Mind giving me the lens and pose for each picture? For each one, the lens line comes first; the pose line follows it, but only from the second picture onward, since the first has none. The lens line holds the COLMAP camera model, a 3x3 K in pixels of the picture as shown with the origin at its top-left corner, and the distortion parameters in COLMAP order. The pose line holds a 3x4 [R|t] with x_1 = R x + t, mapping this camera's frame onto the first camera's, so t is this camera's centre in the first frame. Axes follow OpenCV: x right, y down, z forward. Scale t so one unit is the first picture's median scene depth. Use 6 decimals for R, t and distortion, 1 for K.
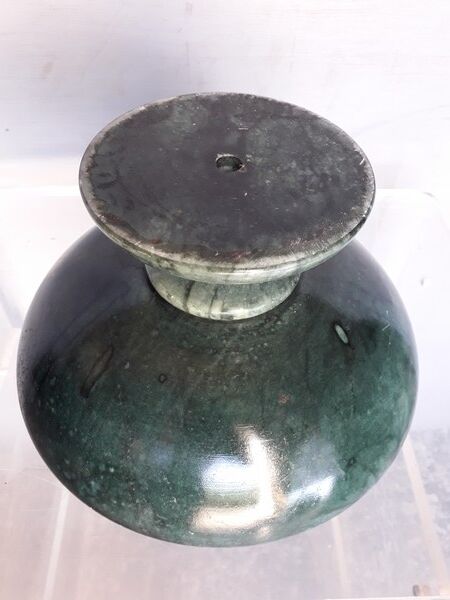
lens RADIAL K [[487.0, 0, 241.9], [0, 487.0, 281.8], [0, 0, 1]] dist [0.059147, -0.100158]
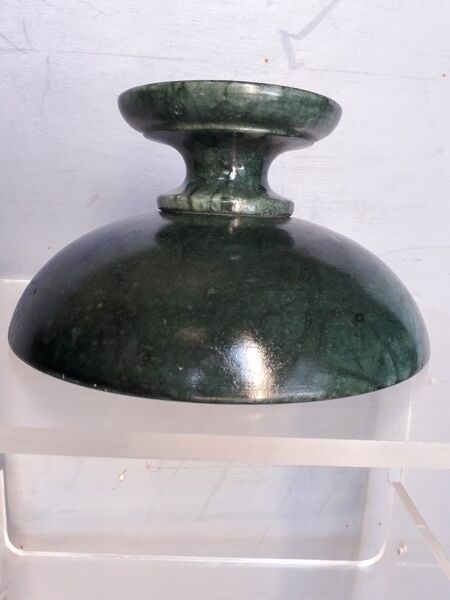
lens RADIAL K [[487.0, 0, 240.7], [0, 487.0, 312.9], [0, 0, 1]] dist [0.059147, -0.100158]
pose [[0.999873, -0.005522, -0.014949, 0.016213], [-0.004872, 0.787198, -0.616681, 0.965071], [0.015173, 0.616676, 0.787071, 0.281847]]
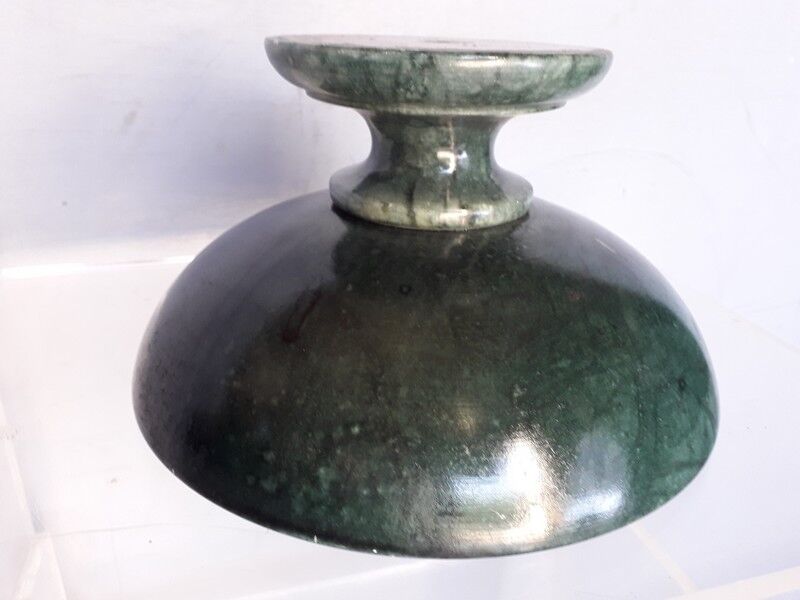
lens RADIAL K [[649.3, 0, 402.5], [0, 649.3, 299.2], [0, 0, 1]] dist [0.059147, -0.100158]
pose [[0.969494, -0.116692, 0.215554, -0.365783], [0.199301, 0.887211, -0.416095, 0.591238], [-0.142687, 0.446362, 0.883403, 0.187031]]
